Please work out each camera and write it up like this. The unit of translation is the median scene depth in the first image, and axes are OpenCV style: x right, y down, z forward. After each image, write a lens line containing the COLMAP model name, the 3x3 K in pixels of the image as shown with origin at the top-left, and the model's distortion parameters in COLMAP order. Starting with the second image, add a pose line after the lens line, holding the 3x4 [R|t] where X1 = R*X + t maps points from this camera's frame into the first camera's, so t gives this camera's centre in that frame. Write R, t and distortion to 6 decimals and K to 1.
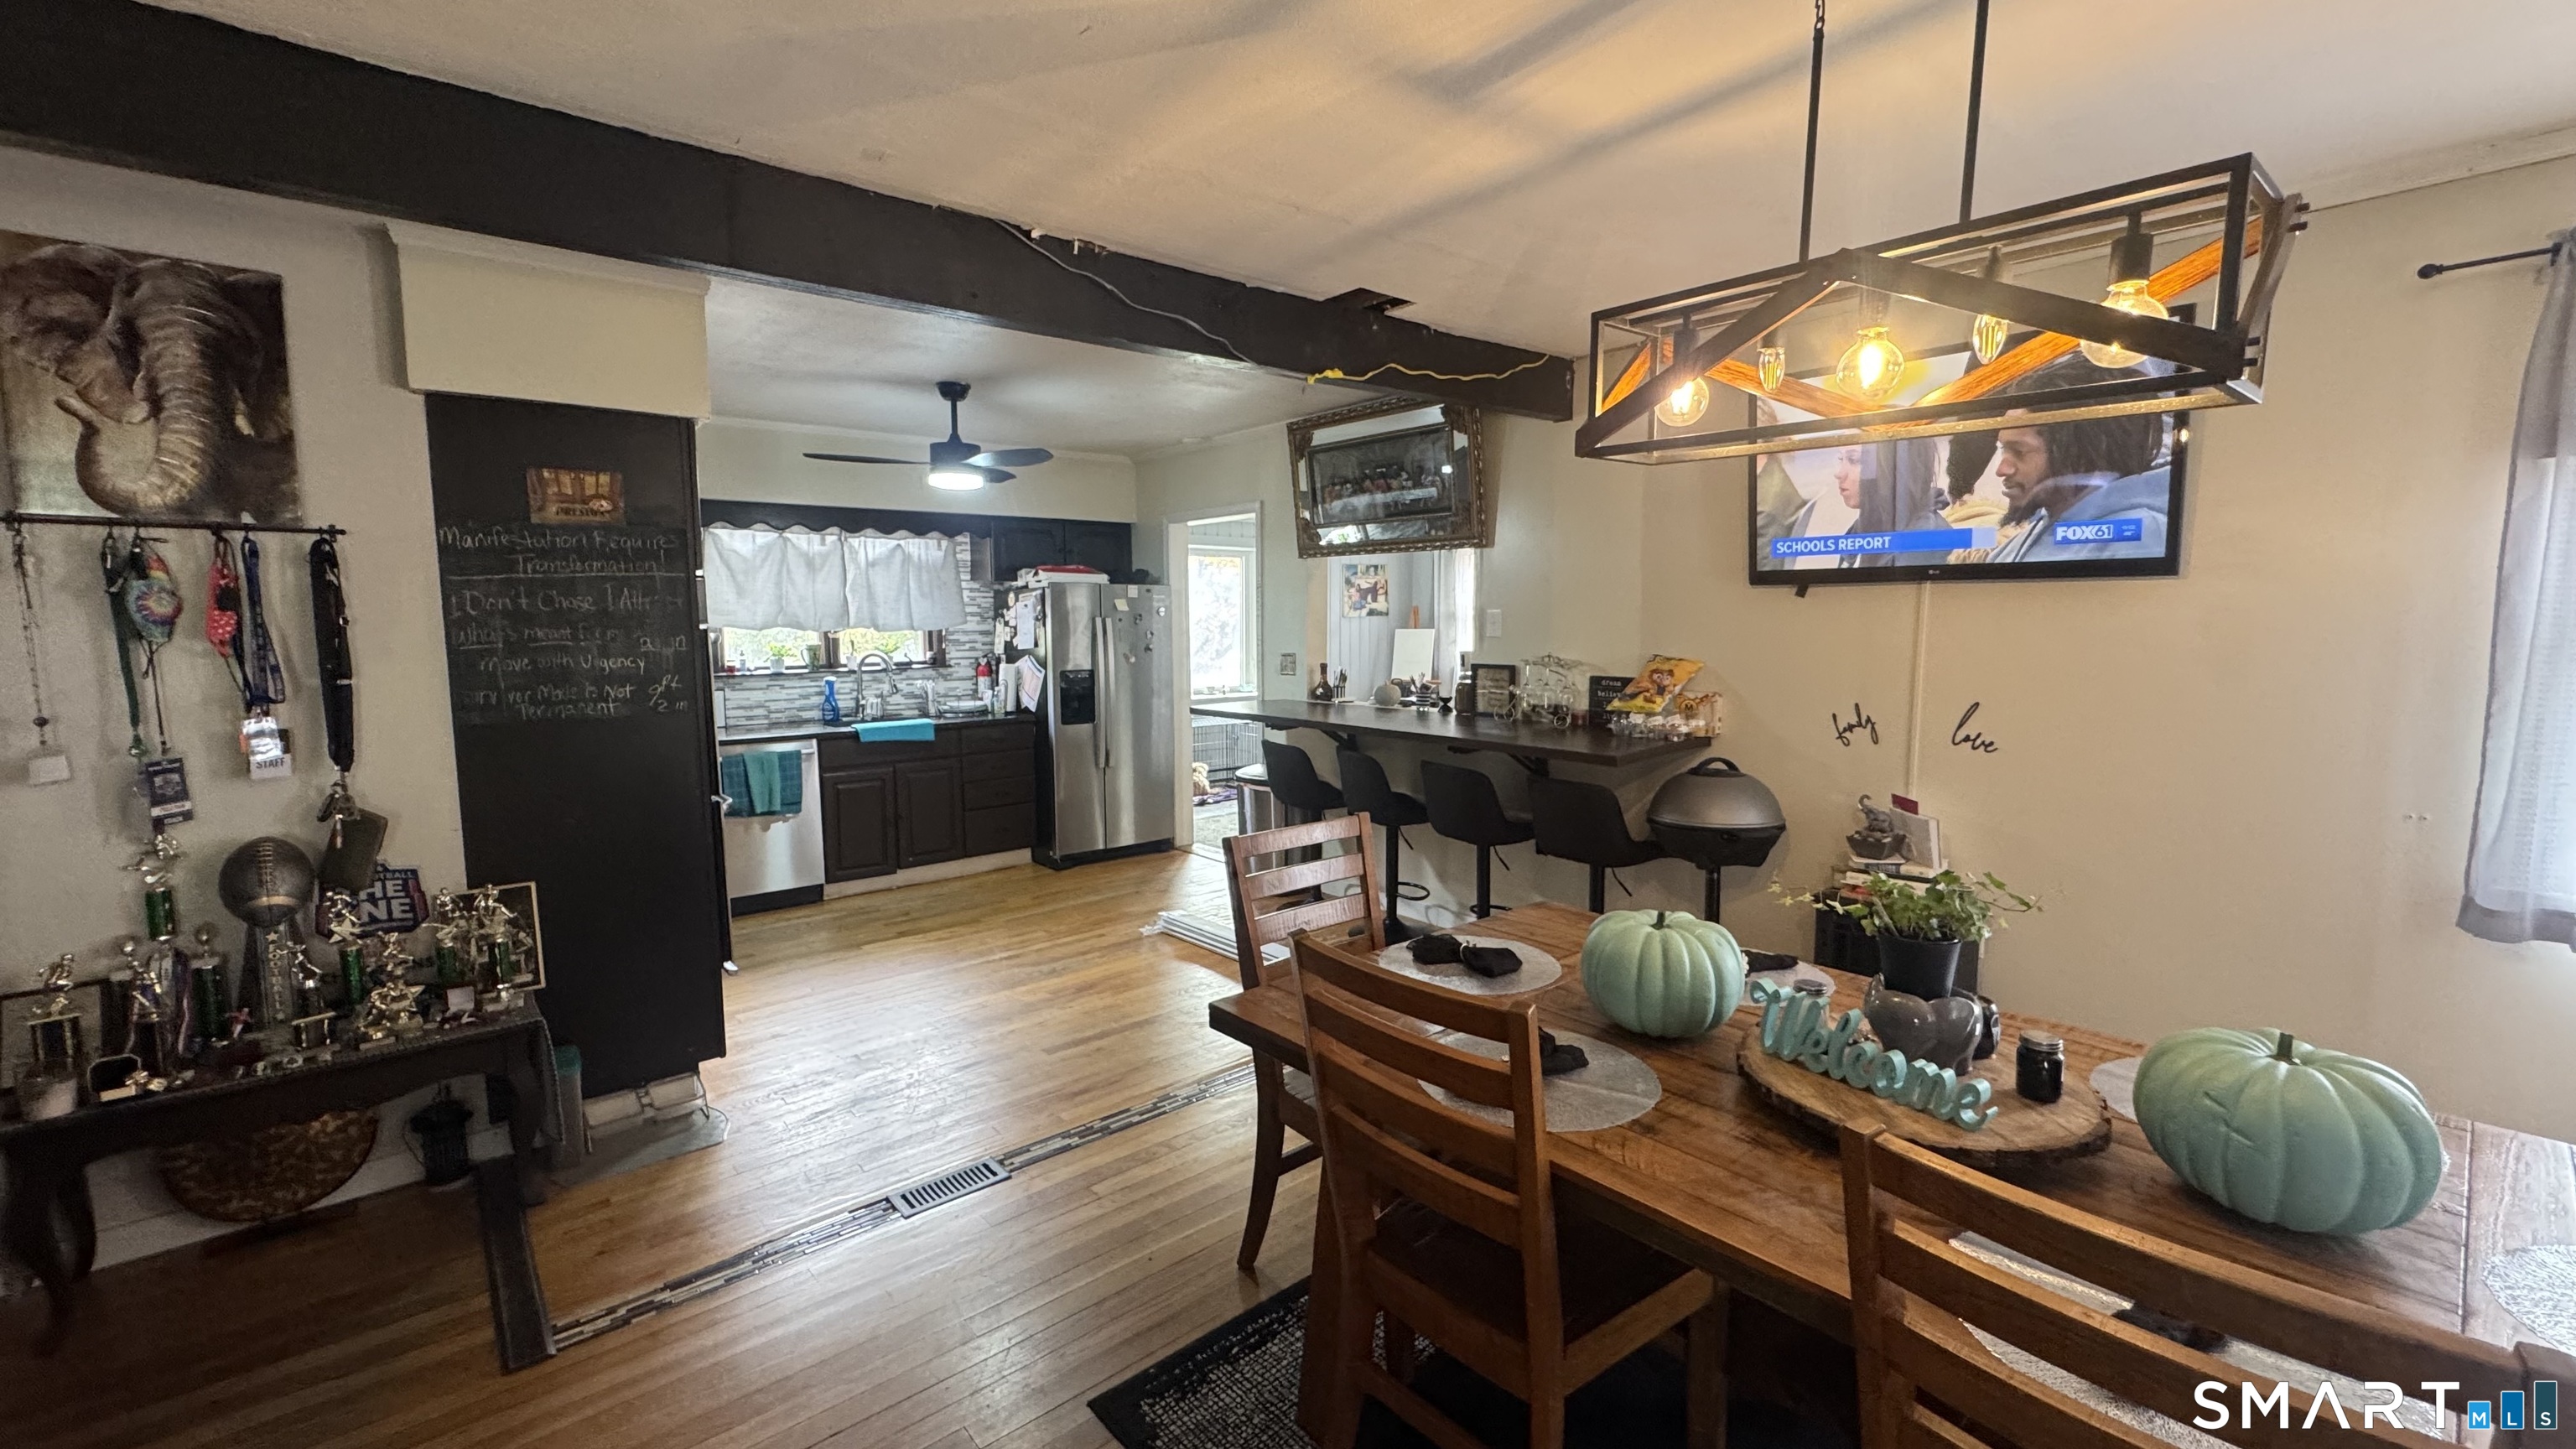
lens RADIAL K [[1036.1, 0, 1288.0], [0, 1036.1, 724.5], [0, 0, 1]] dist [-0.002884, -0.000183]
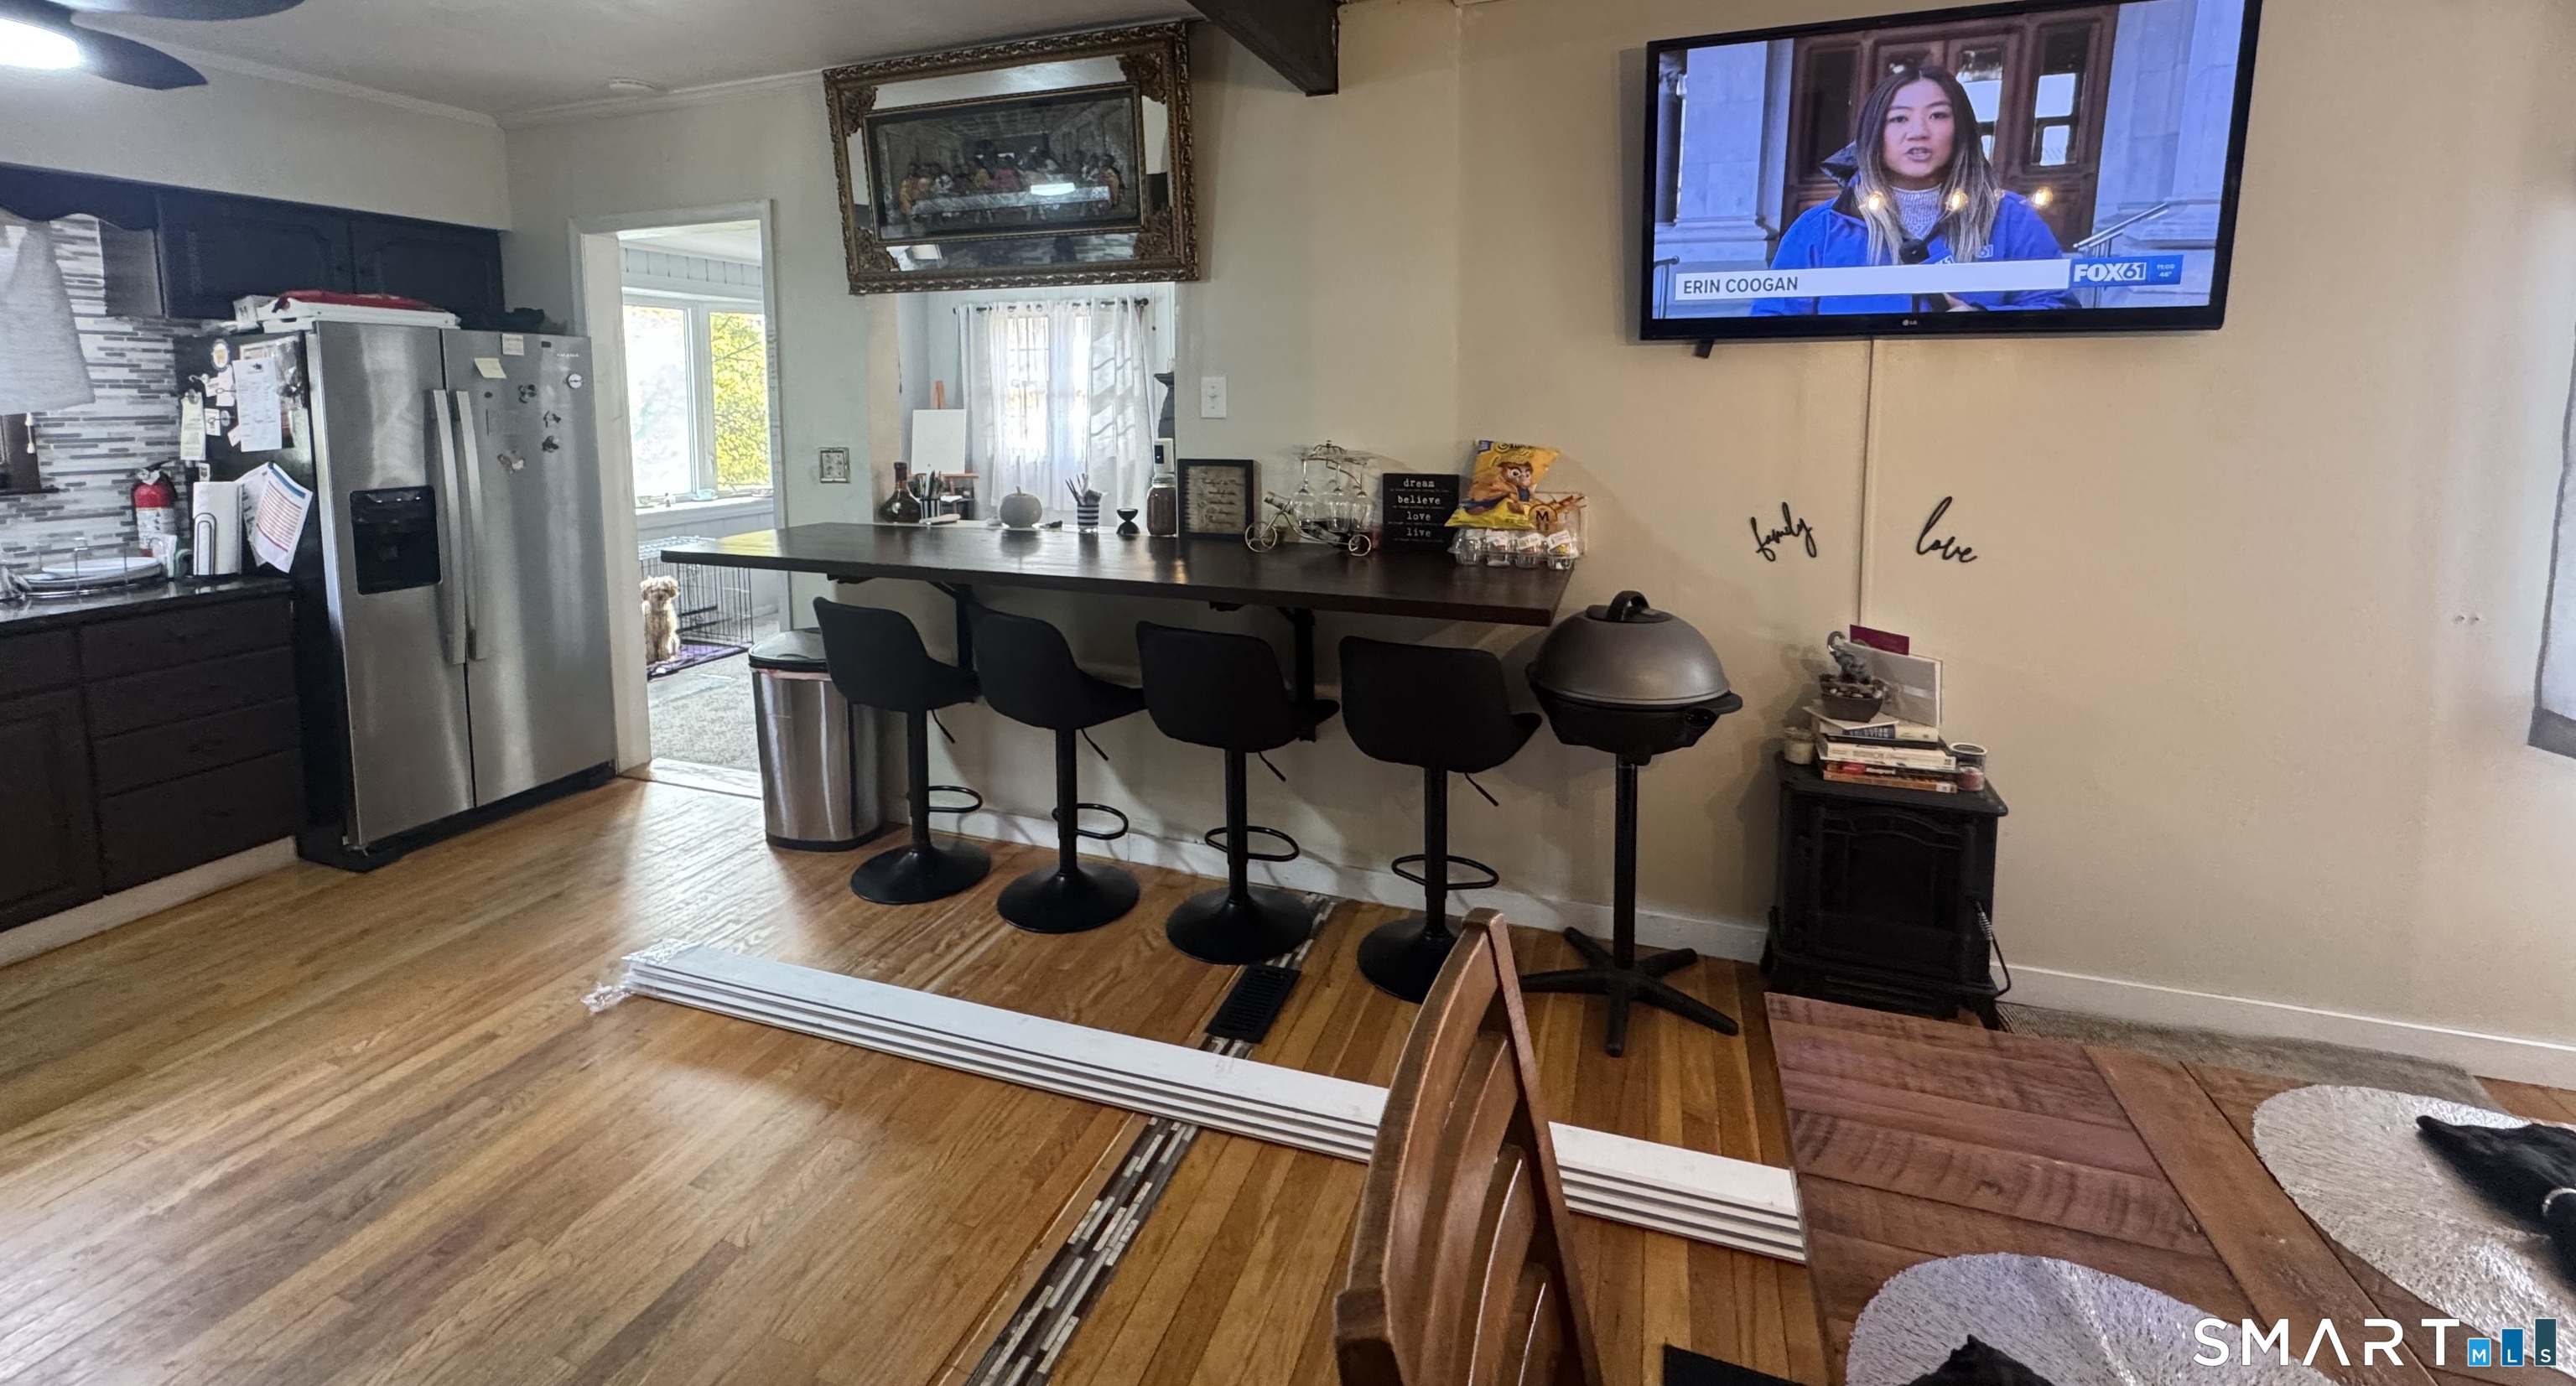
lens RADIAL K [[1040.6, 0, 1288.6], [0, 1040.6, 483.2], [0, 0, 1]] dist [-0.000970, -0.000138]
pose [[0.867836, -0.041513, 0.495114, -0.090275], [0.052236, 0.998604, -0.007832, -0.035537], [-0.494098, 0.032660, 0.868793, 0.405604]]
